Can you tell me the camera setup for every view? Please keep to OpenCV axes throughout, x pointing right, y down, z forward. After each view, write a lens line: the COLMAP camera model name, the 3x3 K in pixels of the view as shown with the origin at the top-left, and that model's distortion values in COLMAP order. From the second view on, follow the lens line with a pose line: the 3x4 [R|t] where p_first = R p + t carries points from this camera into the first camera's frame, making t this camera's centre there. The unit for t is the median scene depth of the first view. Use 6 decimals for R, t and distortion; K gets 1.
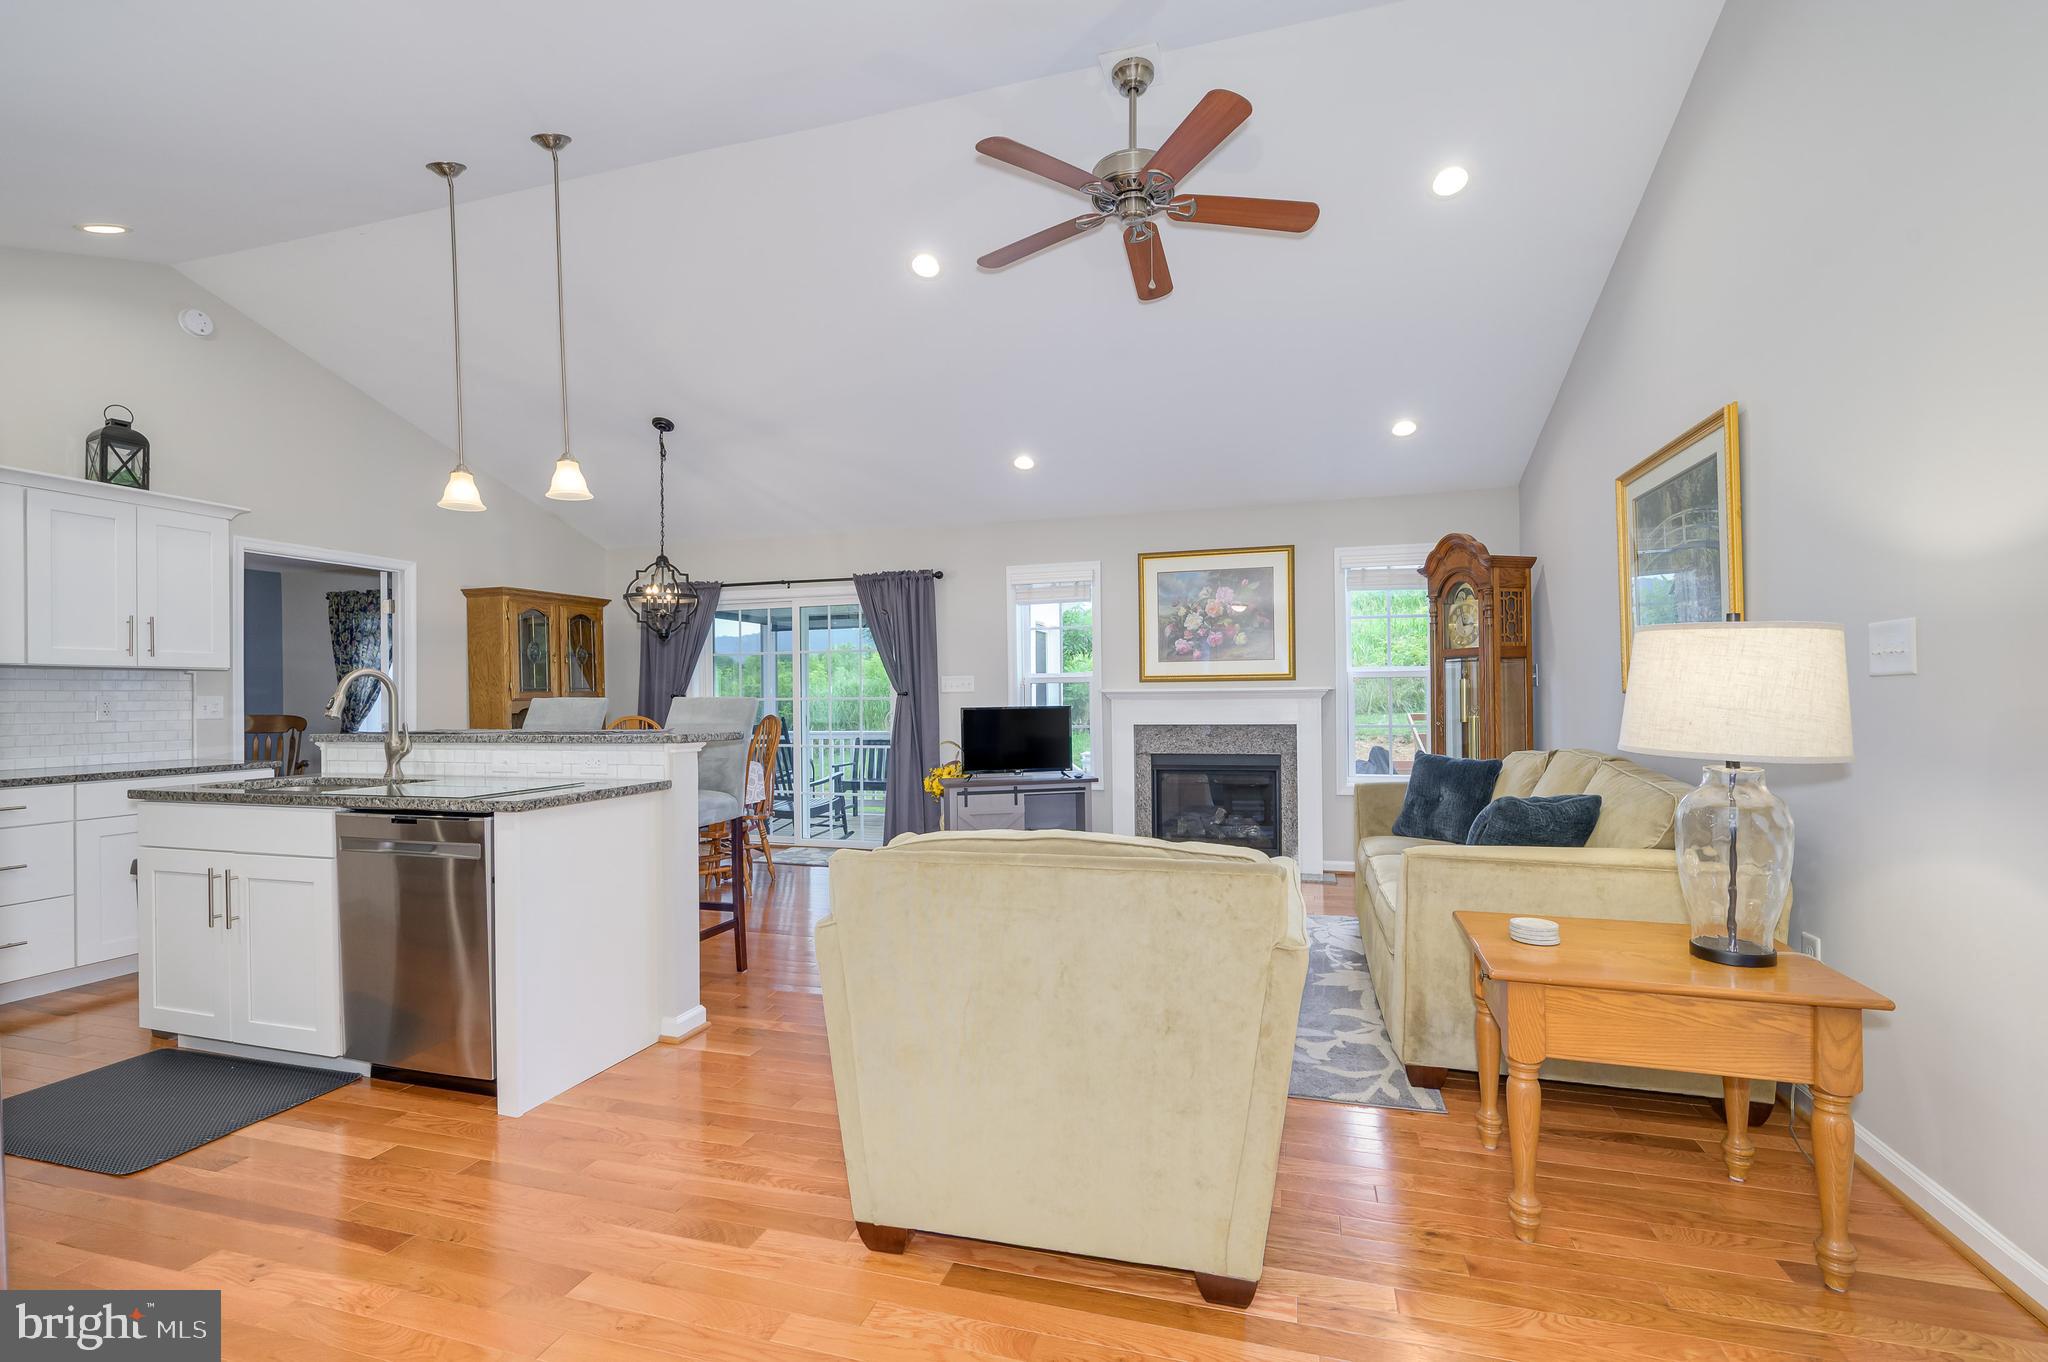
lens RADIAL K [[887.4, 0, 1034.9], [0, 887.4, 693.6], [0, 0, 1]] dist [-0.003759, -0.000012]
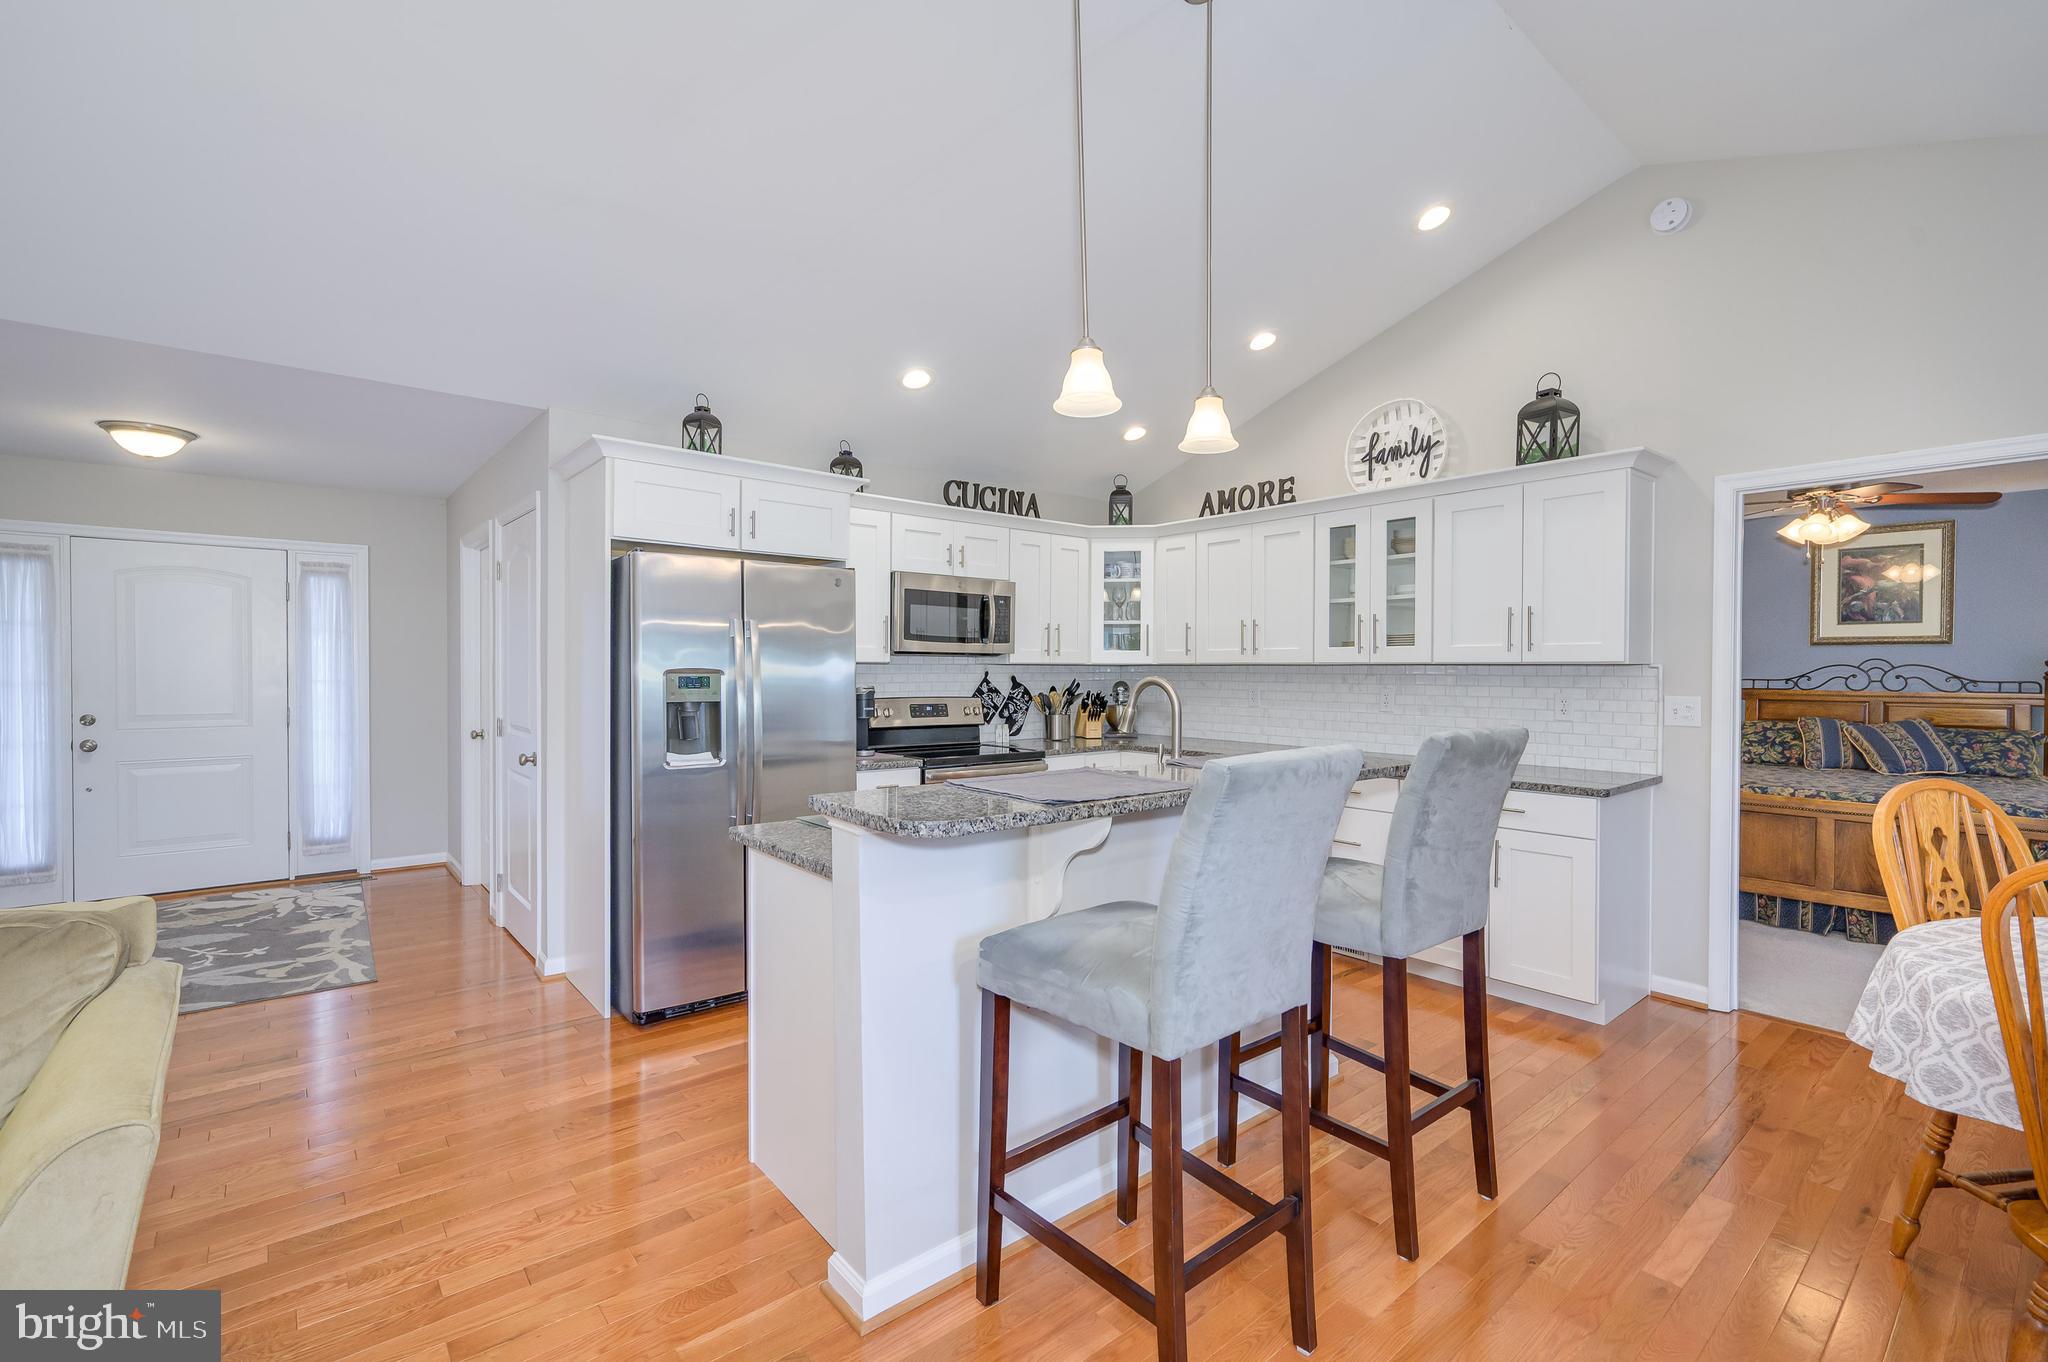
lens RADIAL K [[879.4, 0, 1012.0], [0, 879.4, 680.8], [0, 0, 1]] dist [-0.003540, -0.000984]
pose [[-0.554624, 0.020938, -0.831837, 0.014998], [0.004698, 0.999746, 0.022032, -0.024465], [0.832088, 0.008312, -0.554582, 0.758708]]
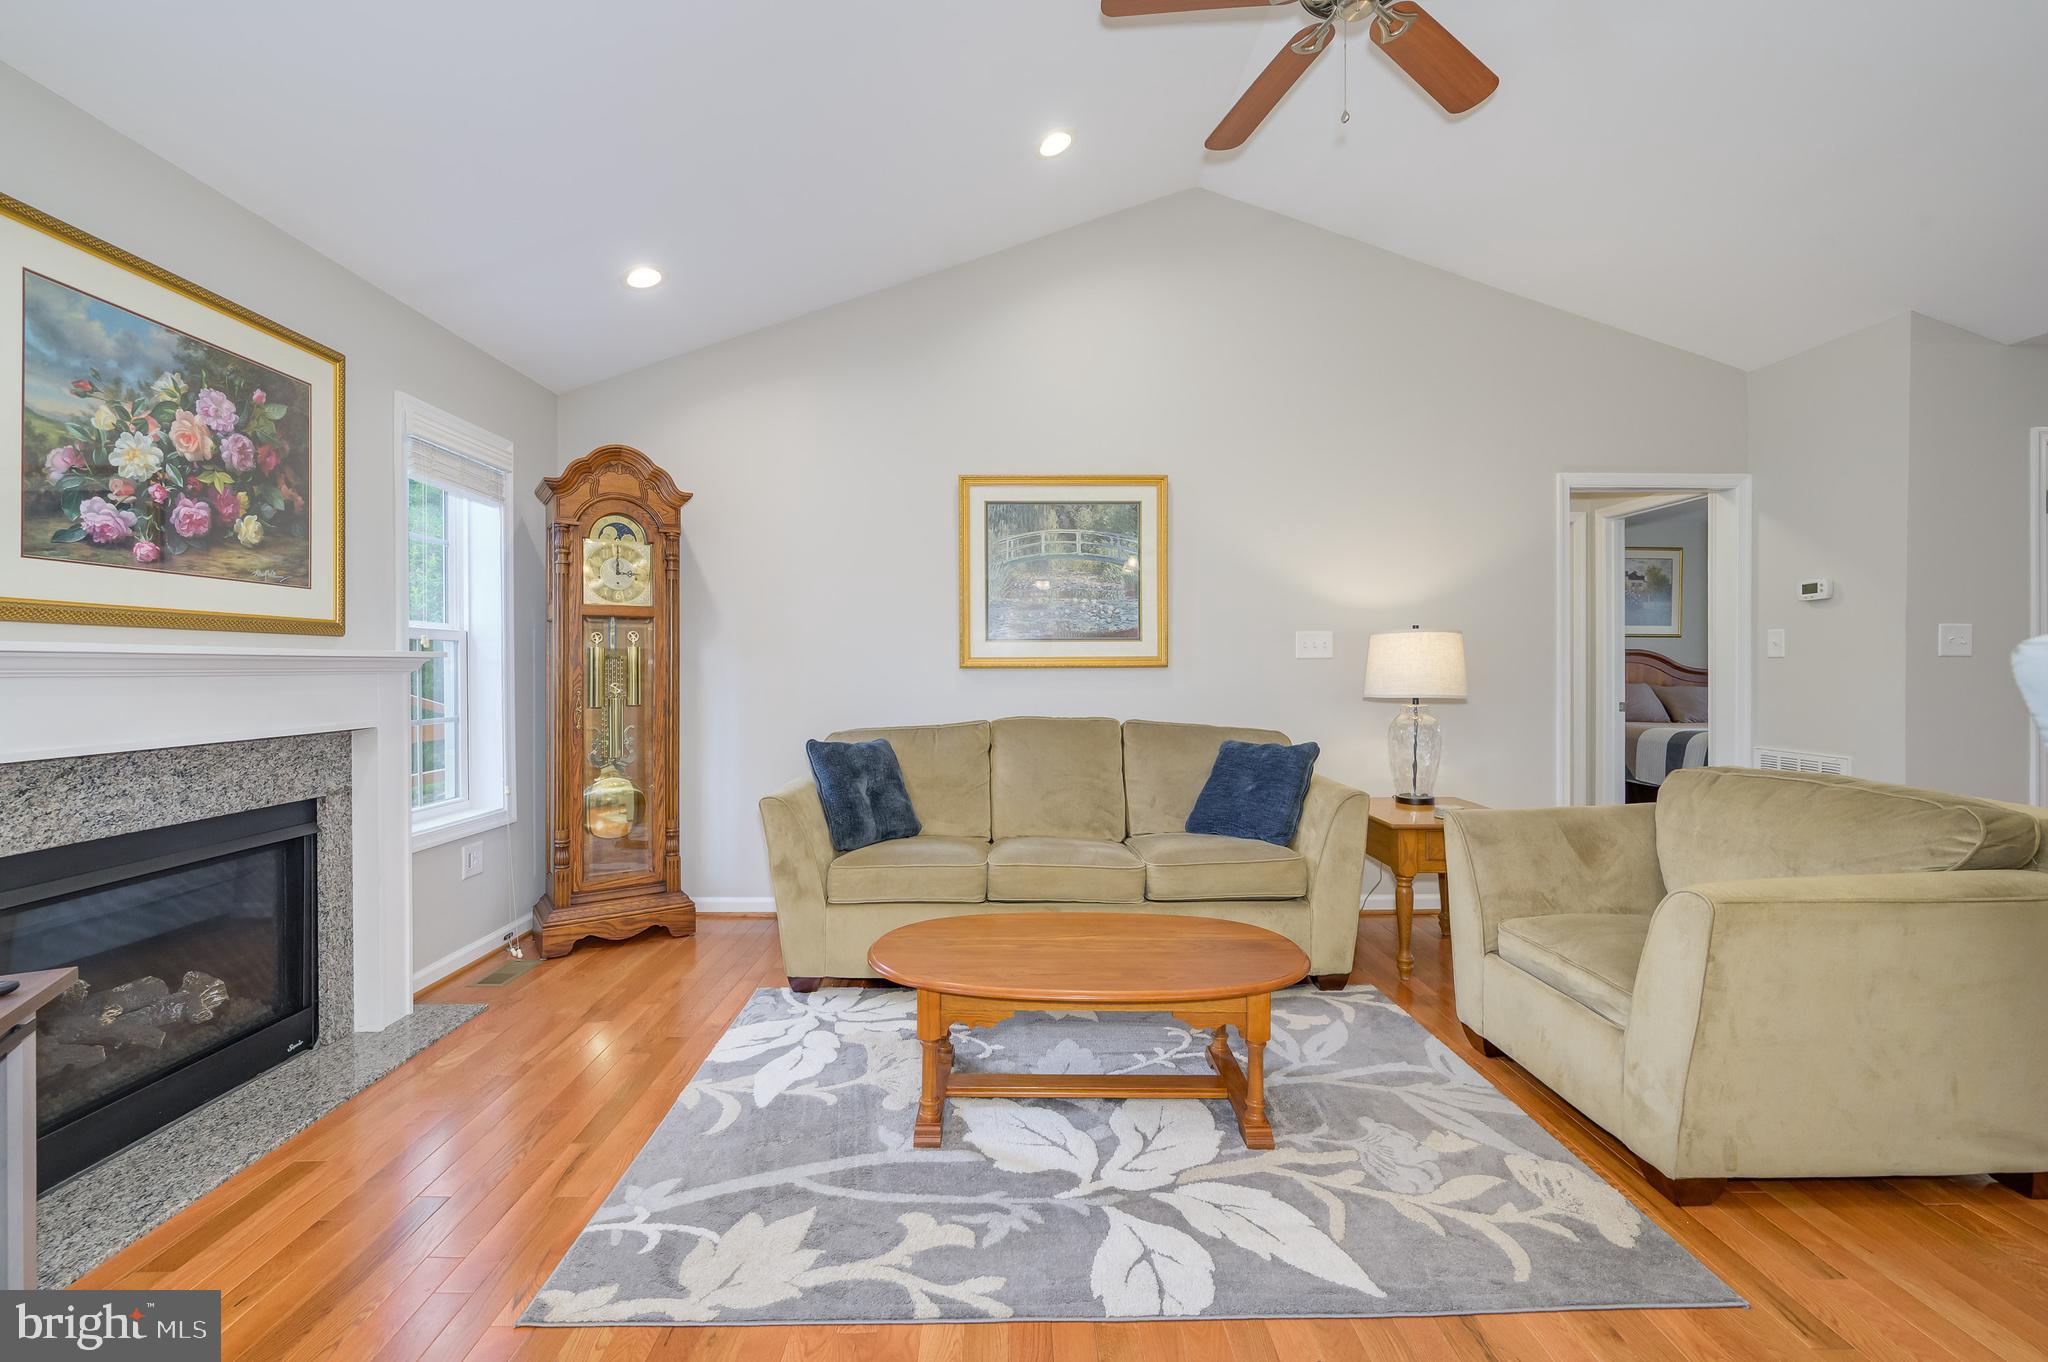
lens RADIAL K [[881.5, 0, 1000.4], [0, 881.5, 669.0], [0, 0, 1]] dist [-0.001393, -0.000363]
pose [[-0.285239, 0.008408, 0.958420, -0.259023], [0.001342, 0.999964, -0.008373, 0.006673], [-0.958456, -0.001102, -0.285240, 0.783909]]
